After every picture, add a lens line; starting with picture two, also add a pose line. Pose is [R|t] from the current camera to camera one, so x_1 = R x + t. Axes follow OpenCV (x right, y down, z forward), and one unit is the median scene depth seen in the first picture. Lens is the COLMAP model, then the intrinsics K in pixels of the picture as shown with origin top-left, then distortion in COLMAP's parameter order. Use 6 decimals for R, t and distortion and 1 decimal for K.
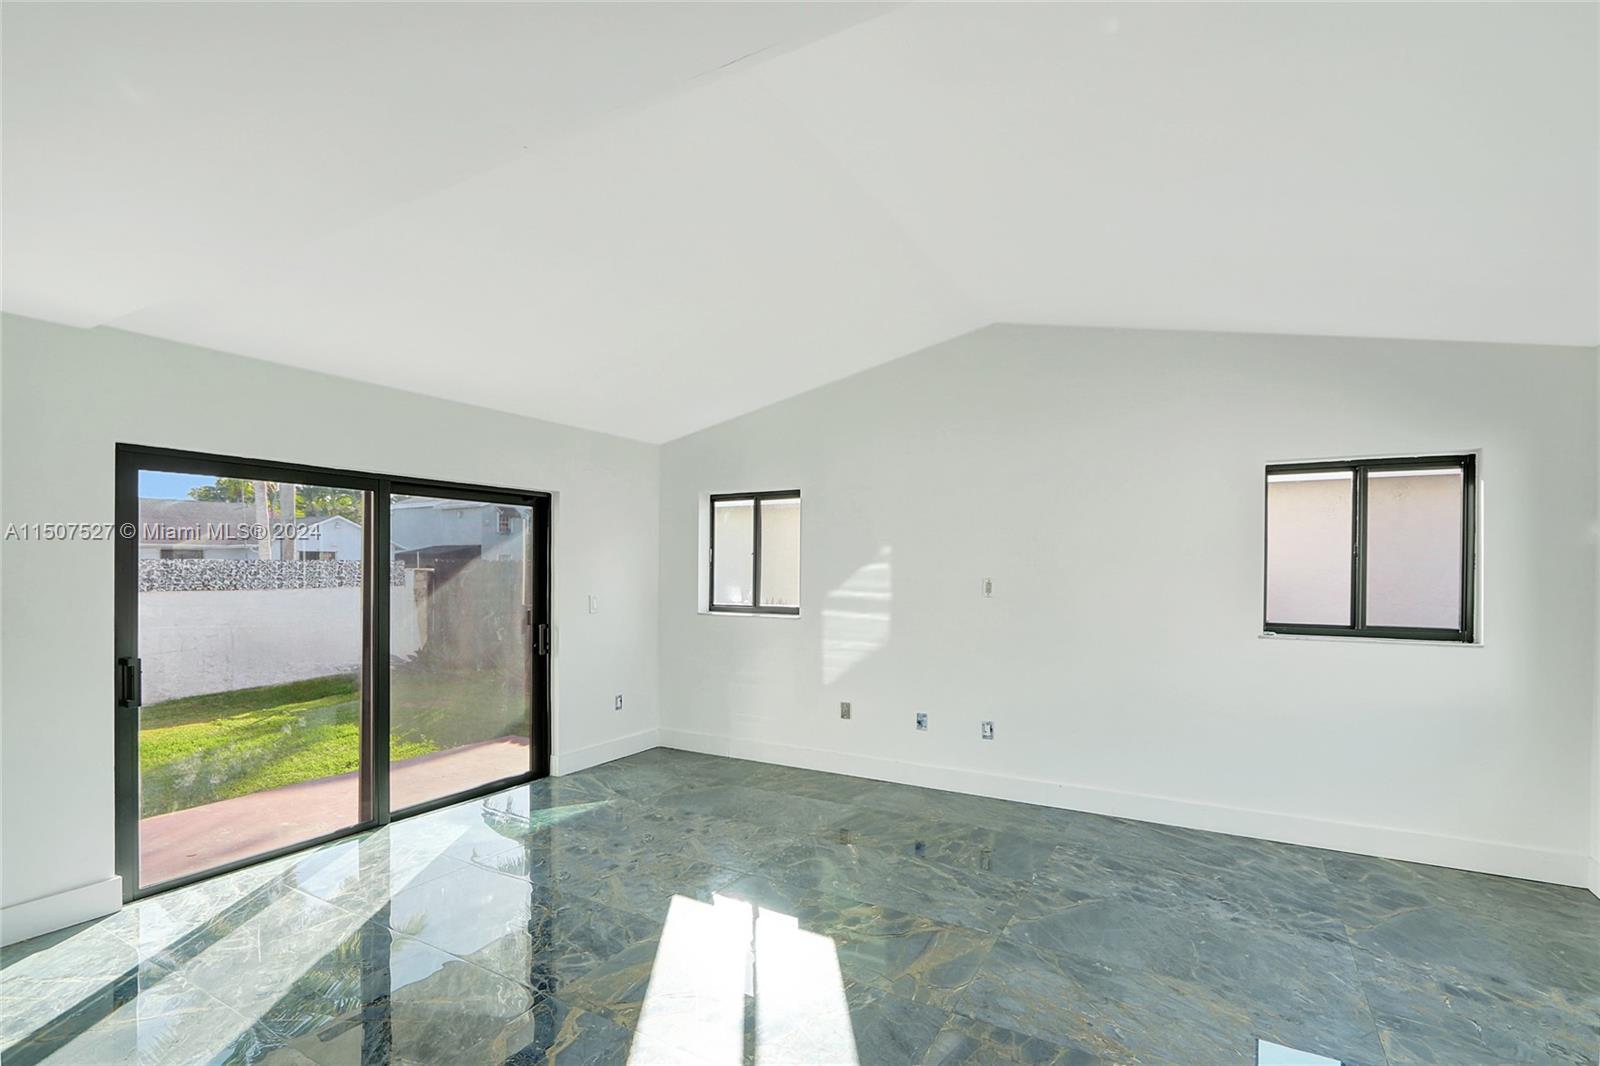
lens RADIAL K [[759.2, 0, 783.8], [0, 759.2, 570.6], [0, 0, 1]] dist [-0.029535, 0.000317]
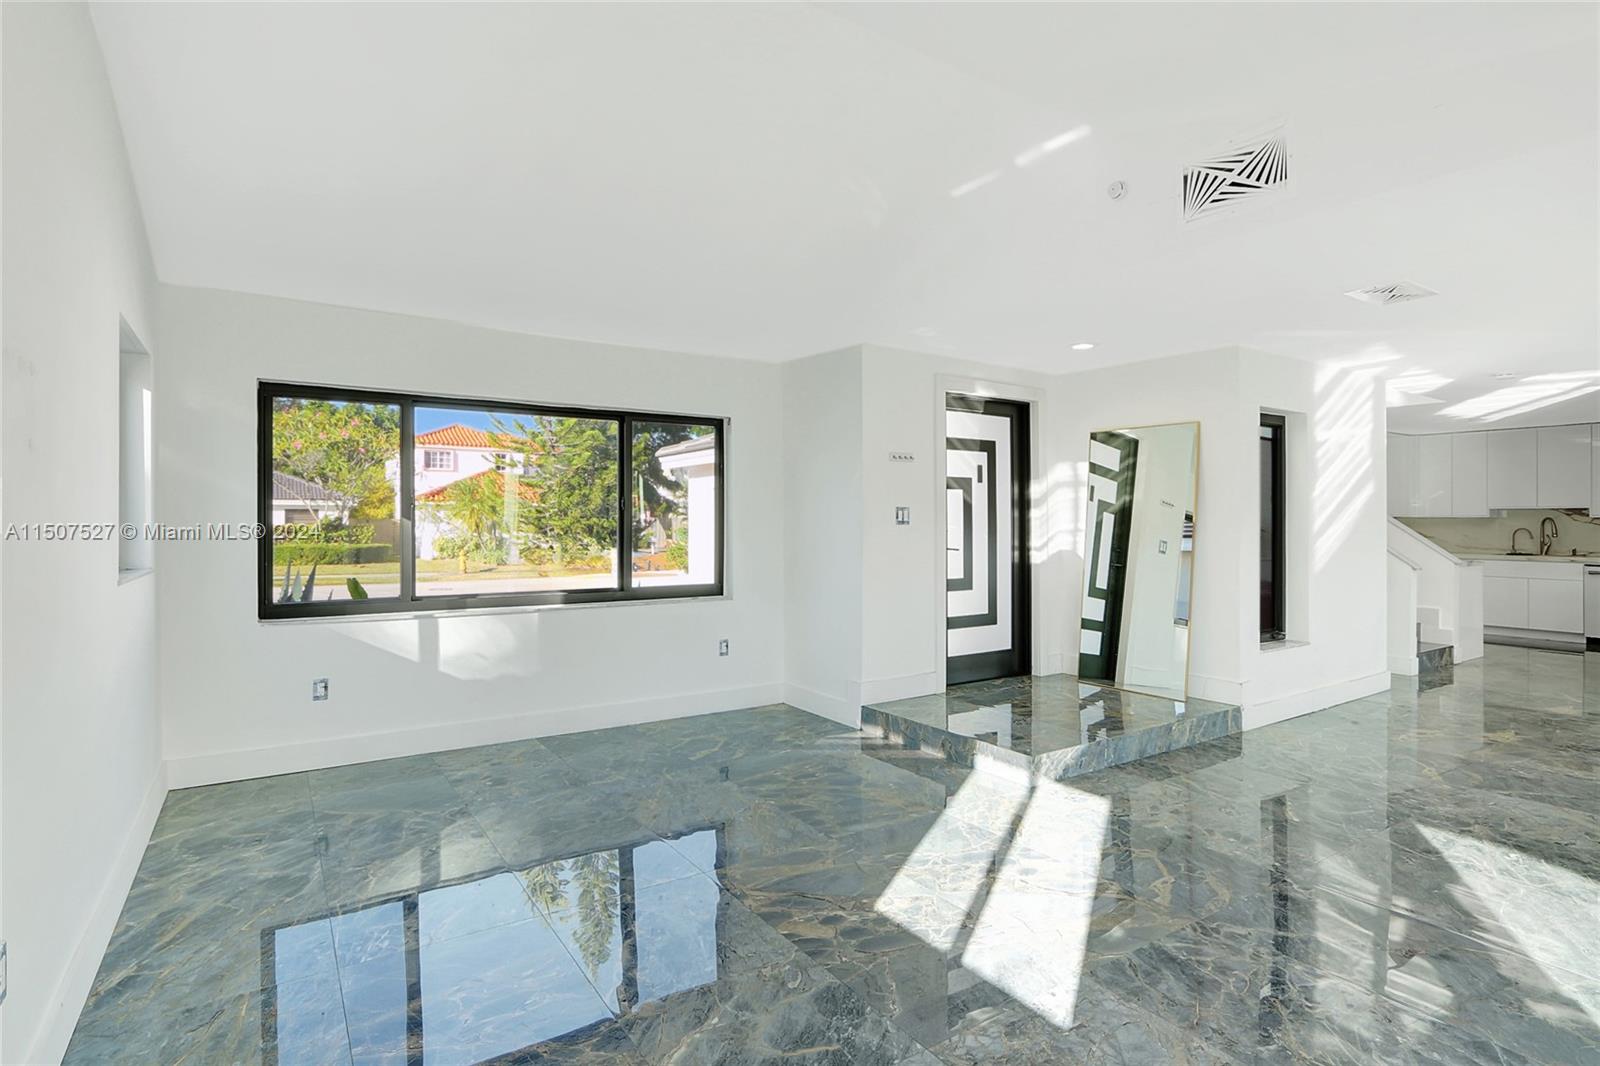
lens RADIAL K [[801.3, 0, 800.0], [0, 801.3, 533.0], [0, 0, 1]] dist [-0.008747, 0.000730]
pose [[-0.901317, -0.010168, 0.433040, -0.193924], [-0.001148, 0.999777, 0.021085, 0.033372], [-0.433158, 0.018507, -0.901128, 1.441540]]
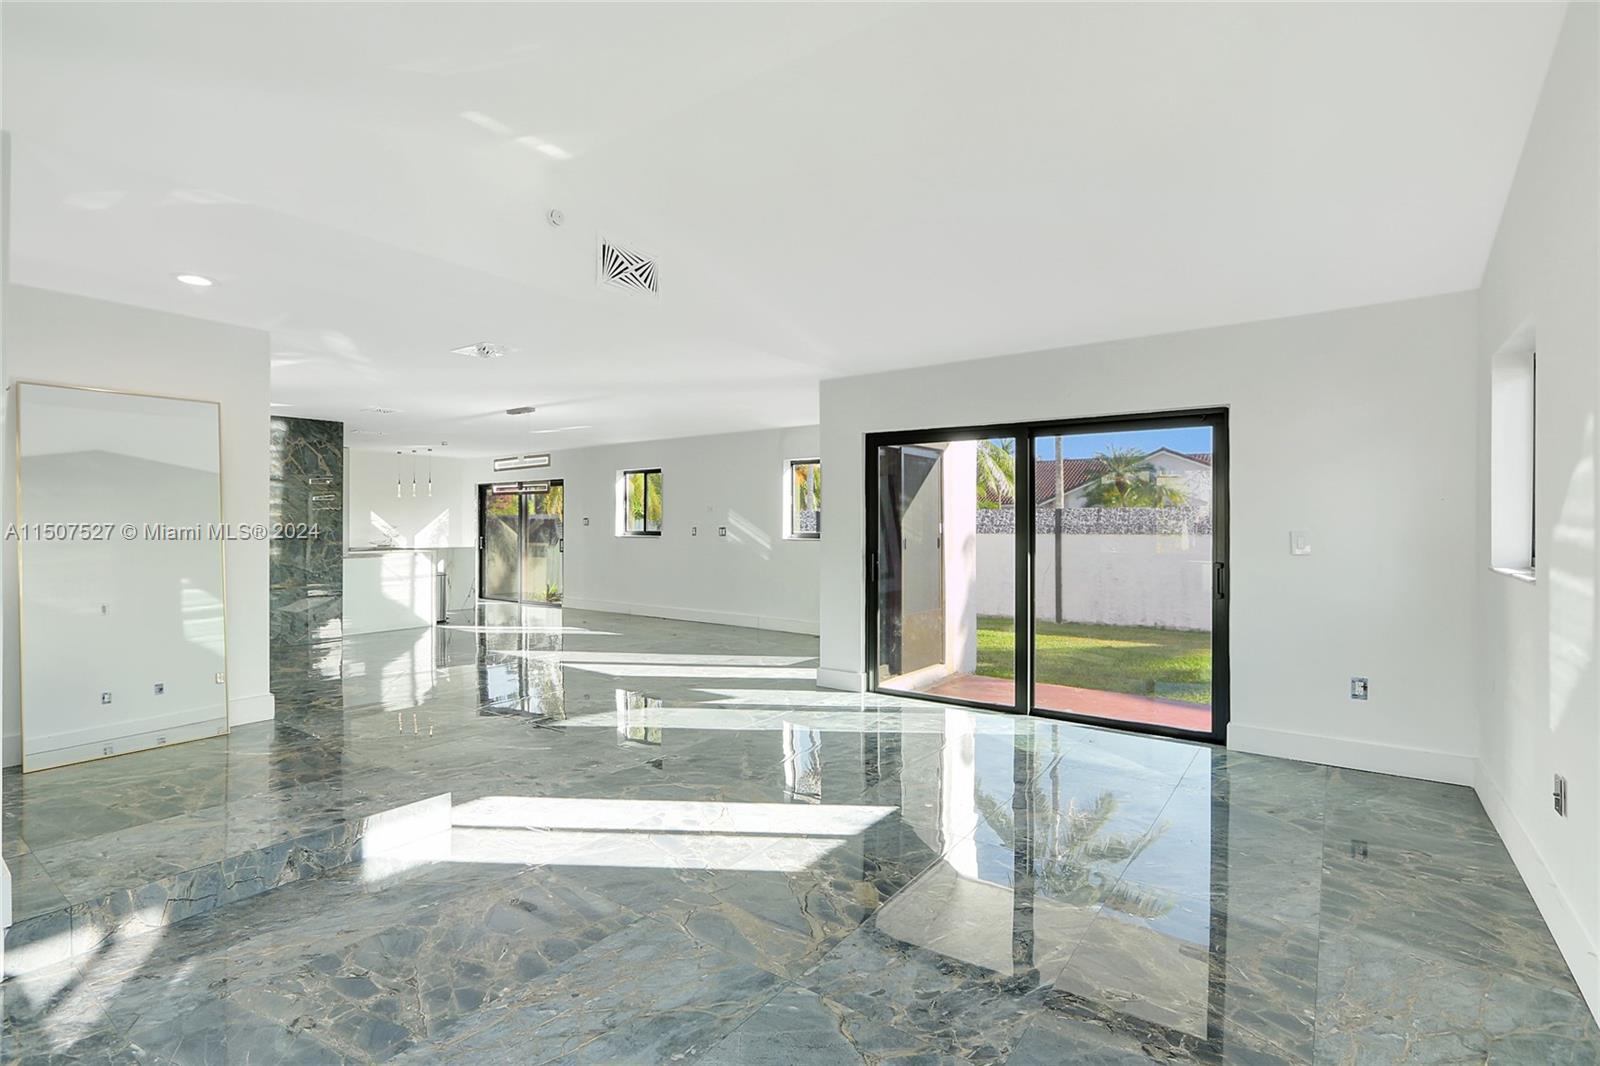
lens RADIAL K [[756.3, 0, 779.4], [0, 756.3, 518.7], [0, 0, 1]] dist [-0.020466, 0.000008]
pose [[-0.111820, -0.000843, -0.993728, 0.785859], [-0.006269, 0.999980, -0.000143, 0.035112], [0.993709, 0.006214, -0.111823, 0.838178]]
